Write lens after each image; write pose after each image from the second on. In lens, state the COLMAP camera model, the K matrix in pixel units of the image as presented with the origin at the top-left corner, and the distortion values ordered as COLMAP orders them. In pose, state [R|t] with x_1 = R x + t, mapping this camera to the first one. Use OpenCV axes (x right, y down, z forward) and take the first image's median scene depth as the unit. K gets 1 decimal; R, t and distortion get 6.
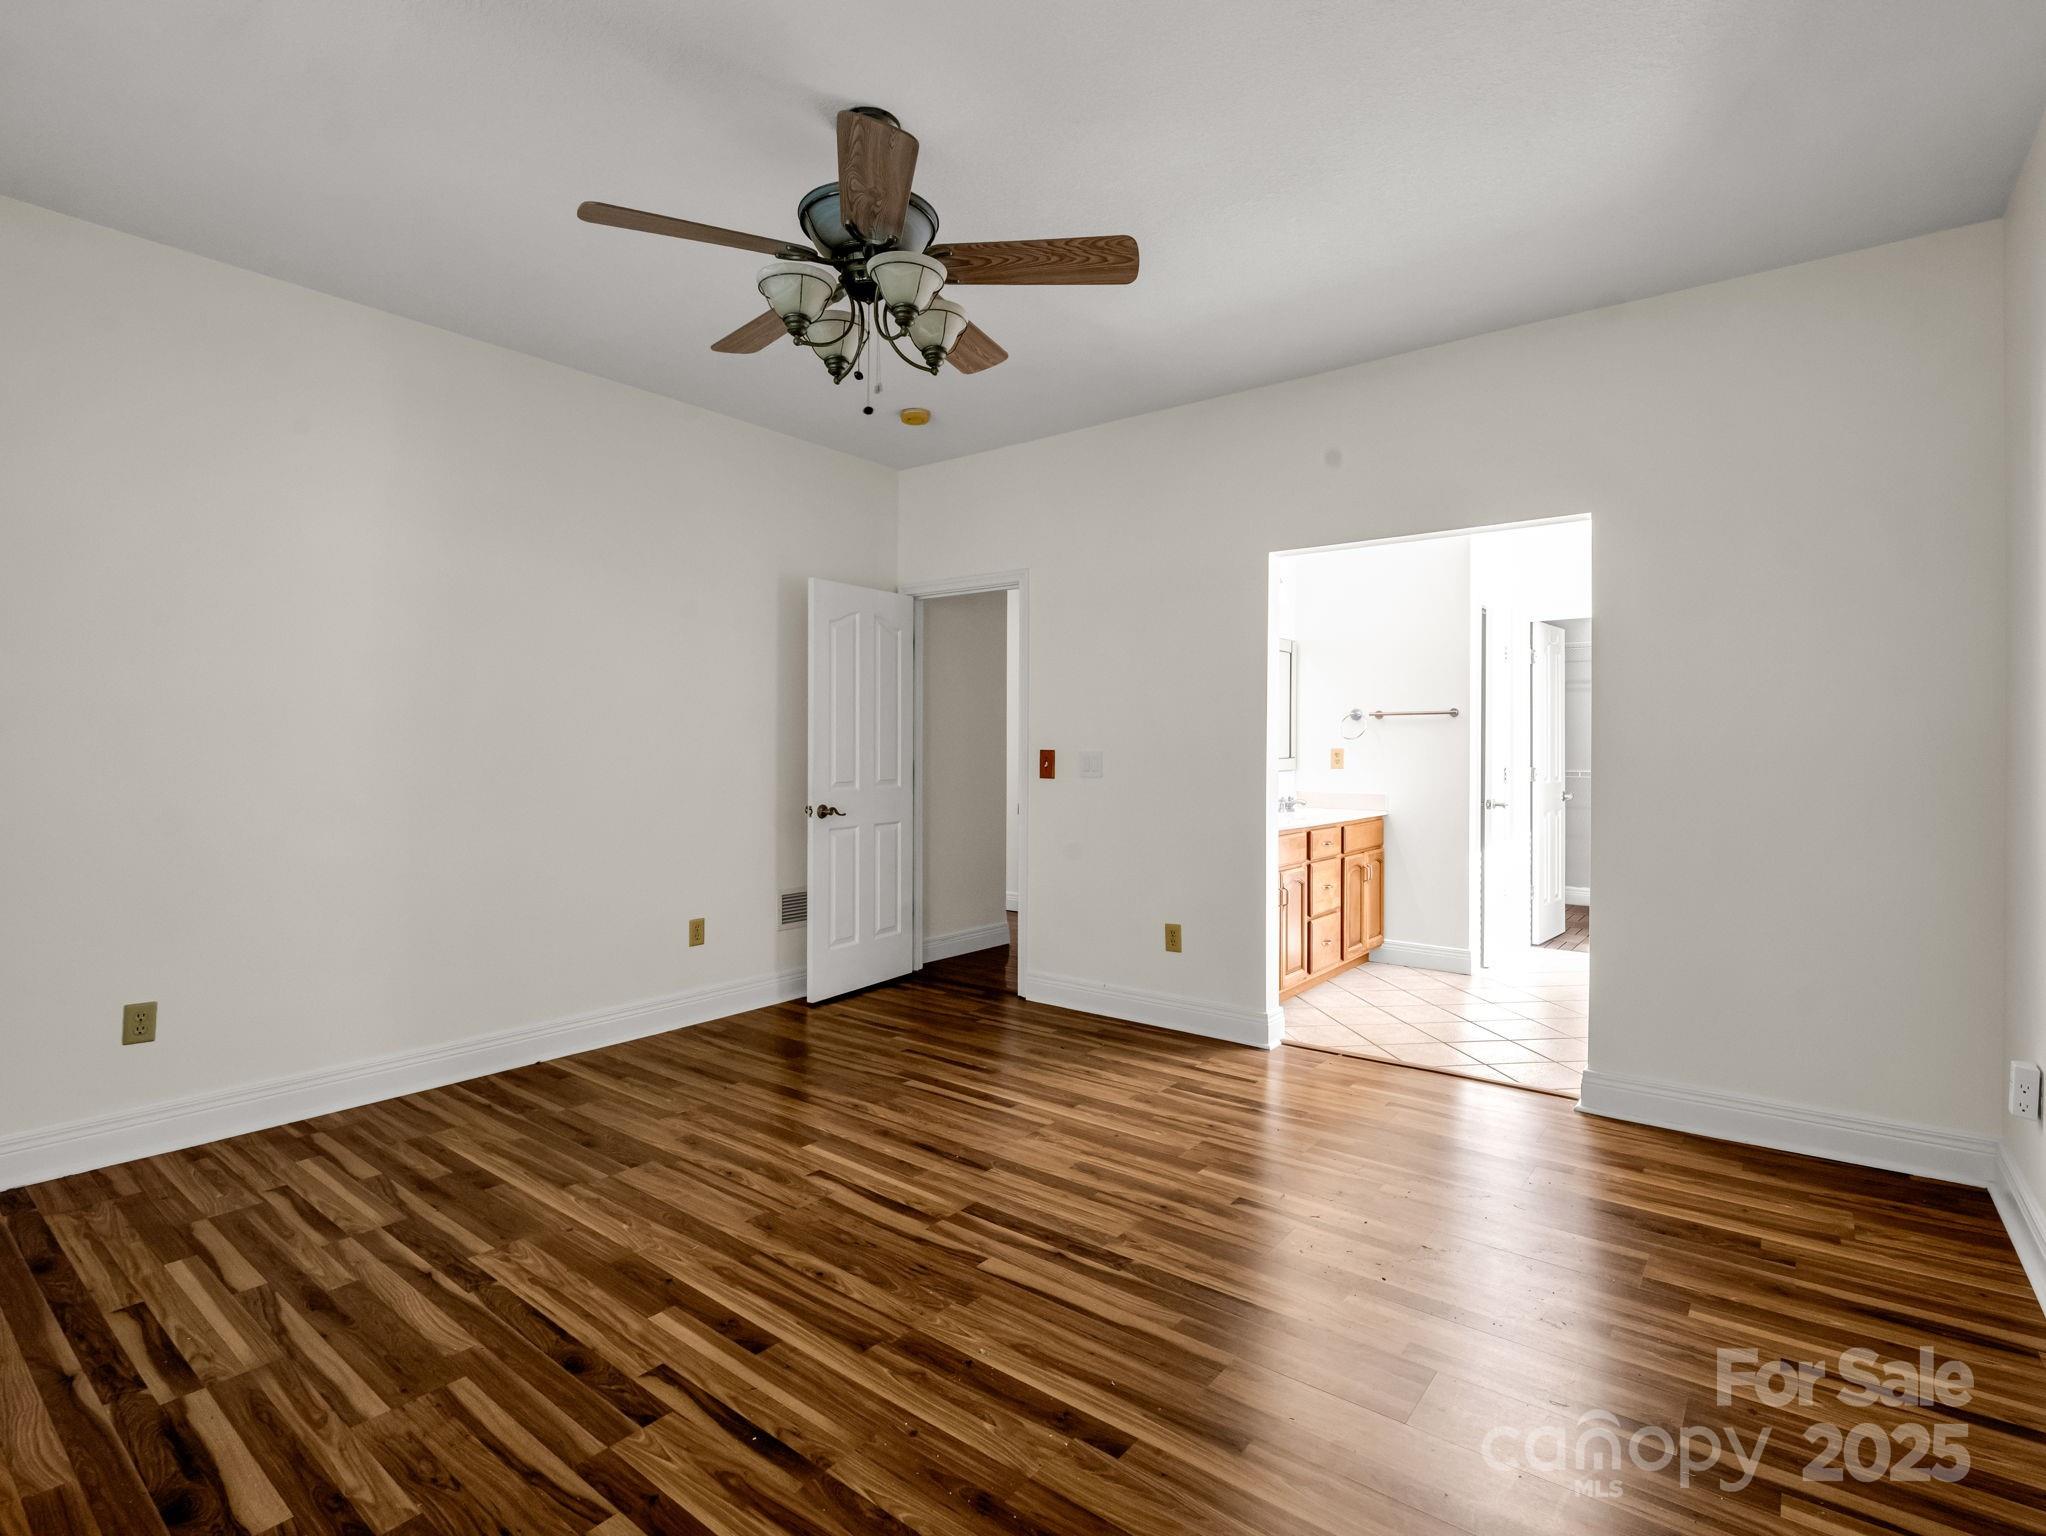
lens RADIAL K [[1004.7, 0, 1031.2], [0, 1004.7, 766.3], [0, 0, 1]] dist [-0.006204, -0.001384]
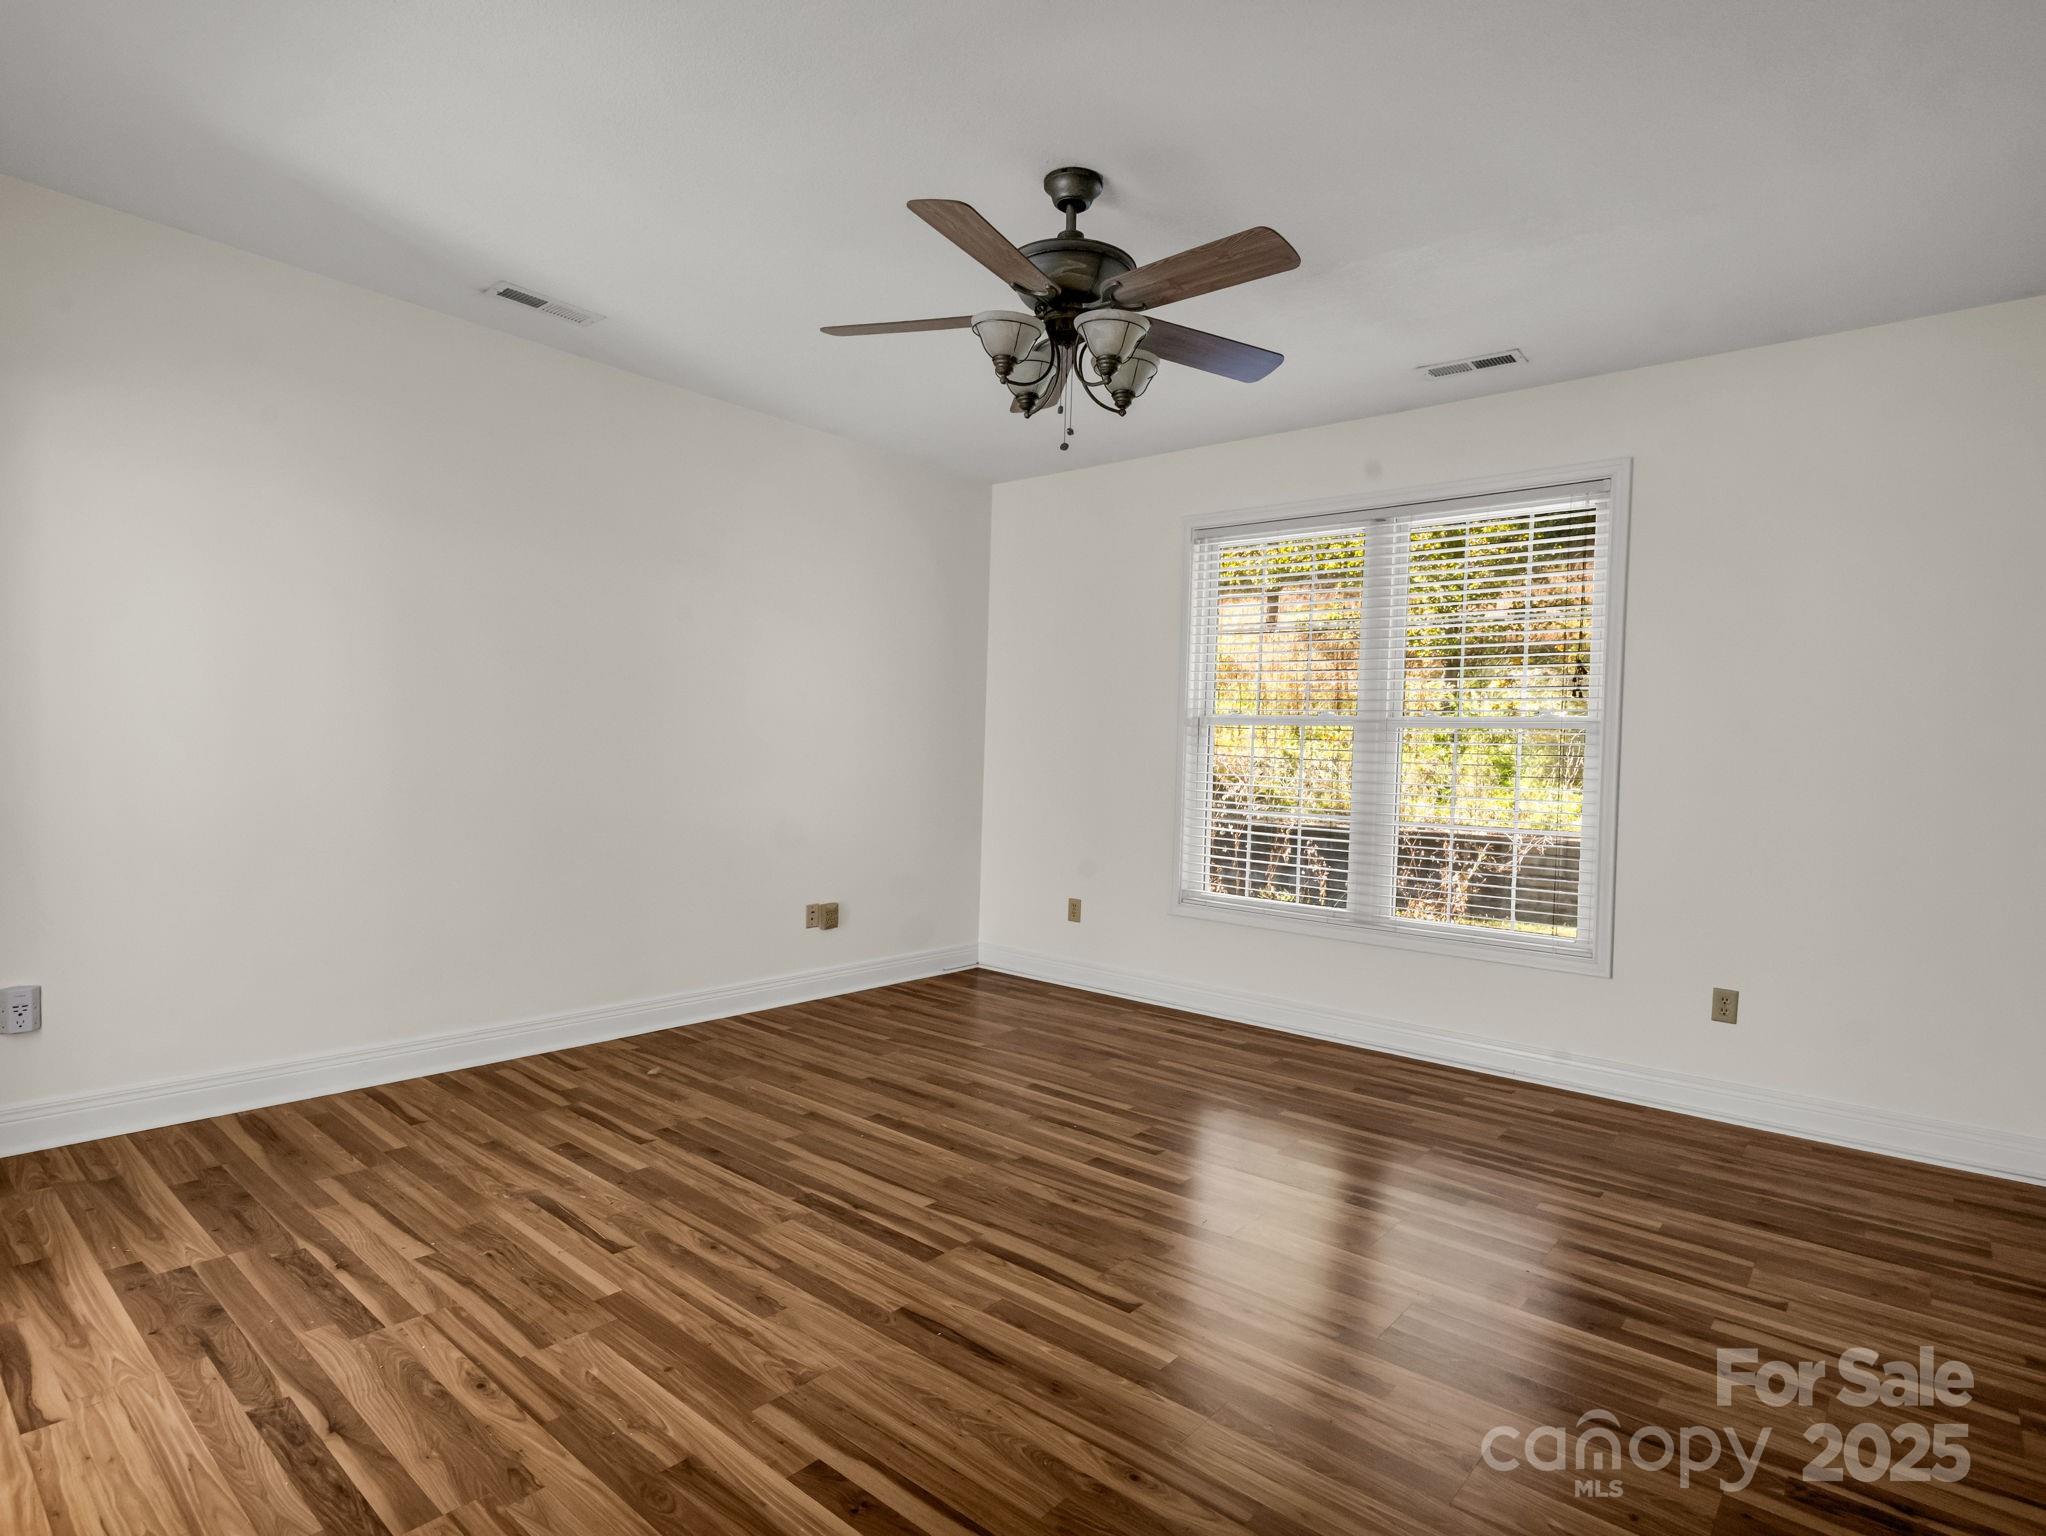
lens RADIAL K [[1084.3, 0, 1005.9], [0, 1084.3, 758.6], [0, 0, 1]] dist [-0.002771, -0.000702]
pose [[-0.996784, -0.035097, 0.072042, -0.189659], [-0.033405, 0.999140, 0.024564, -0.020399], [-0.072842, 0.022079, -0.997099, 2.068217]]
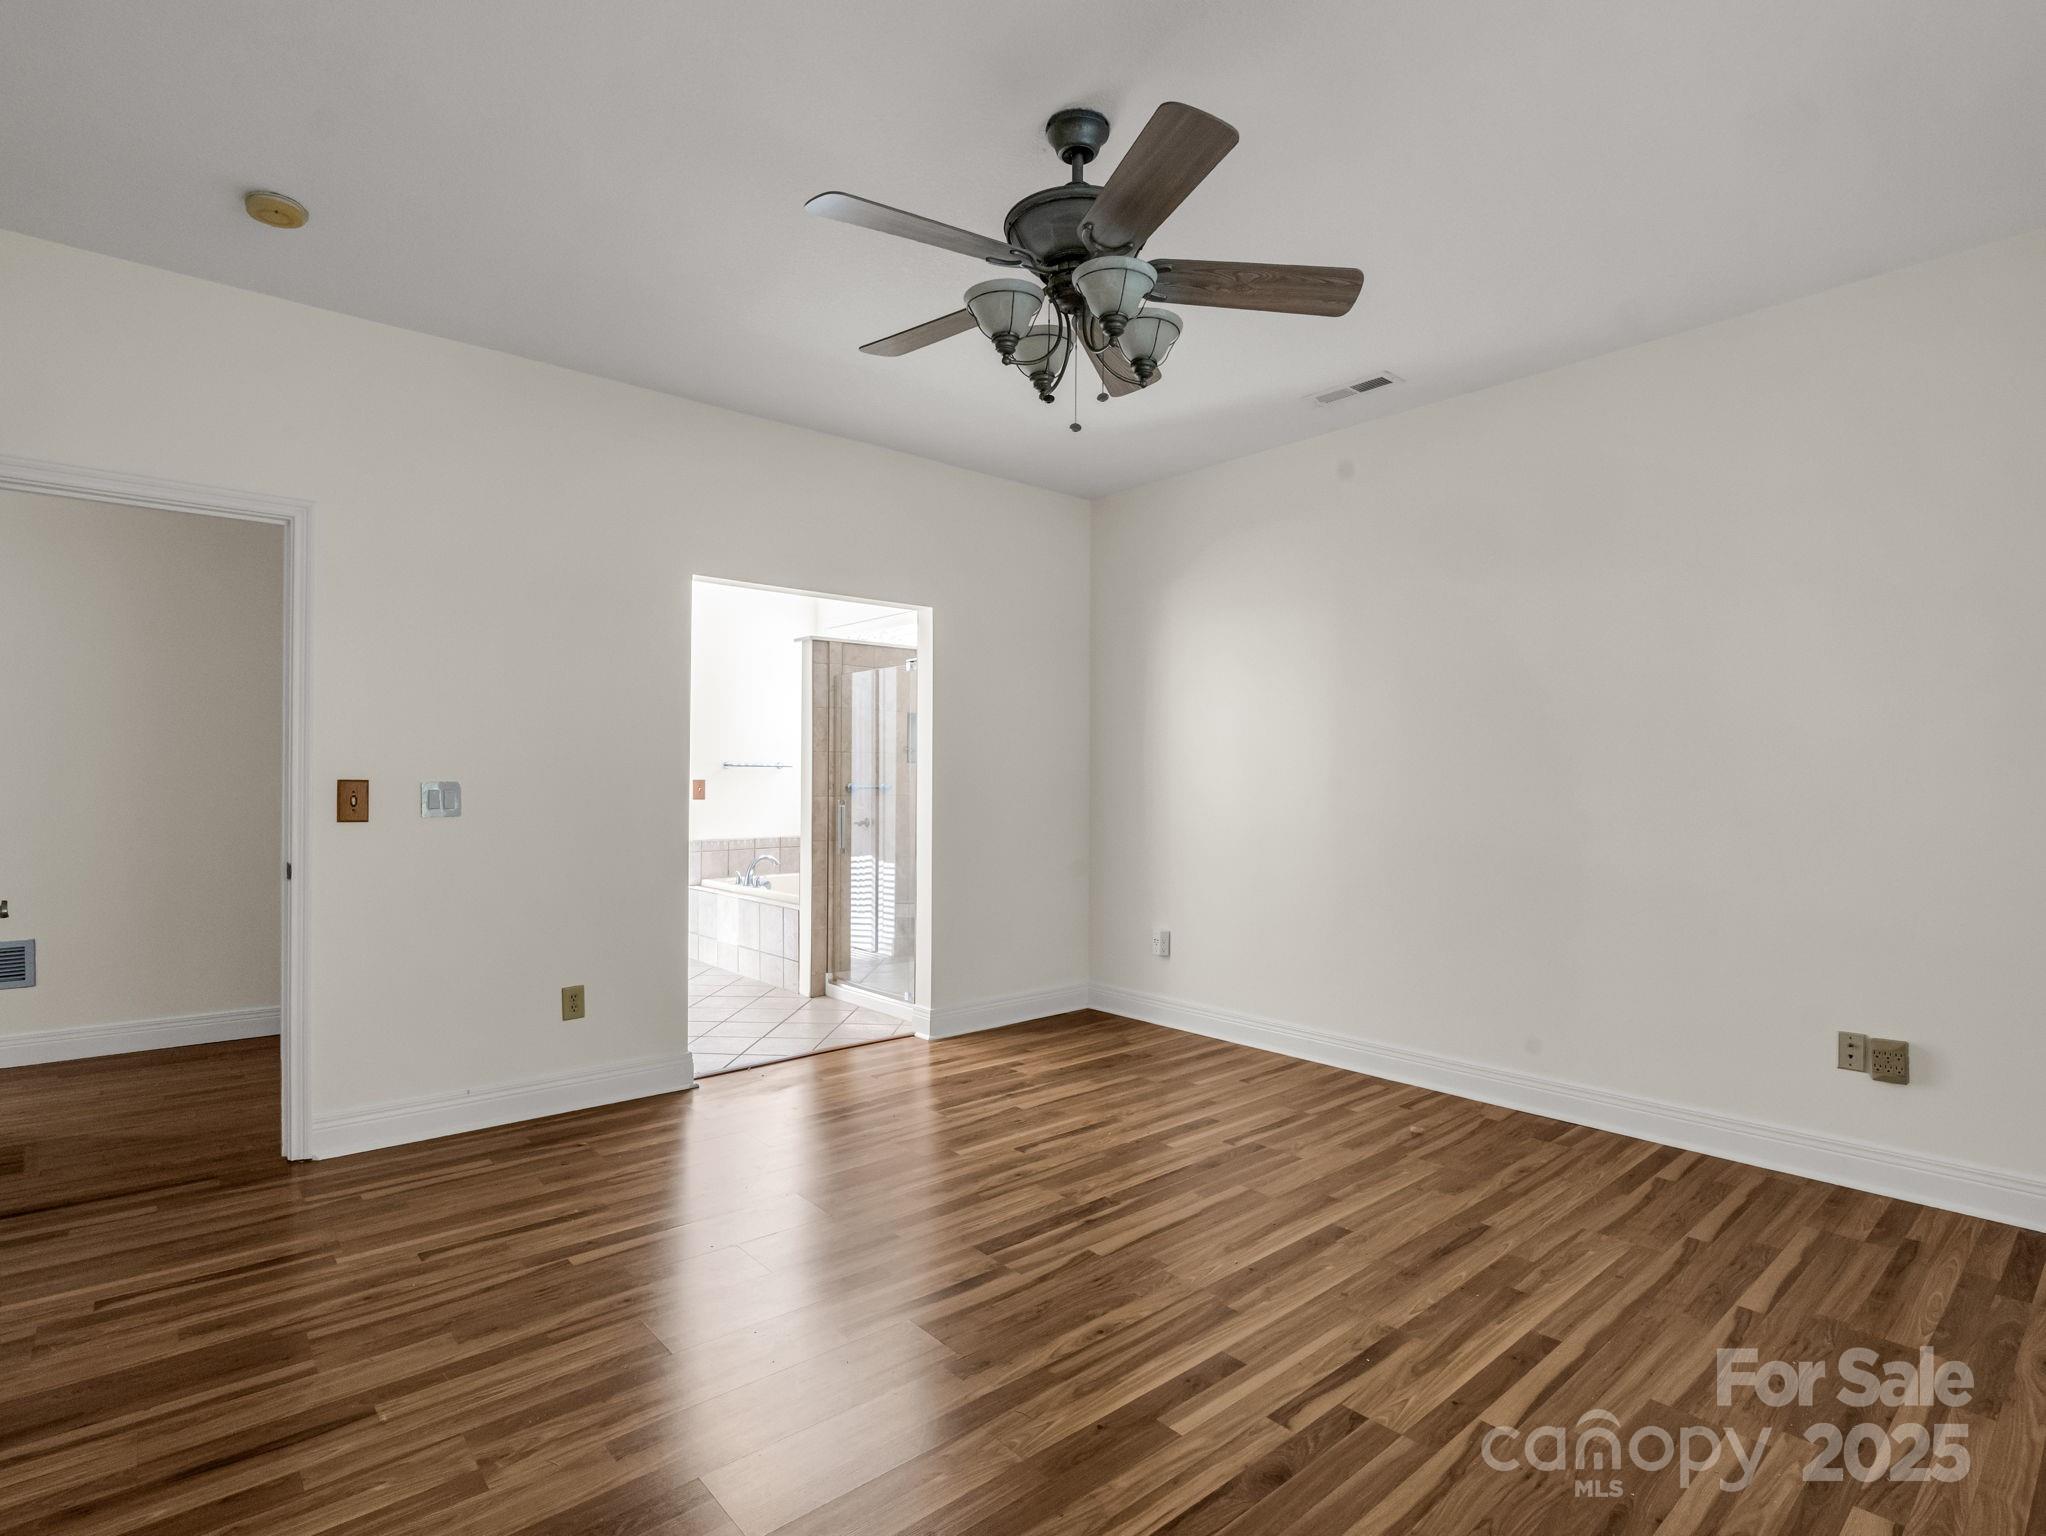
lens RADIAL K [[1004.7, 0, 1031.2], [0, 1004.7, 766.3], [0, 0, 1]] dist [-0.006204, -0.001384]
pose [[0.204664, 0.010294, 0.978778, -1.075741], [0.016535, 0.999766, -0.013972, -0.013701], [-0.978693, 0.019043, 0.204446, 0.801355]]
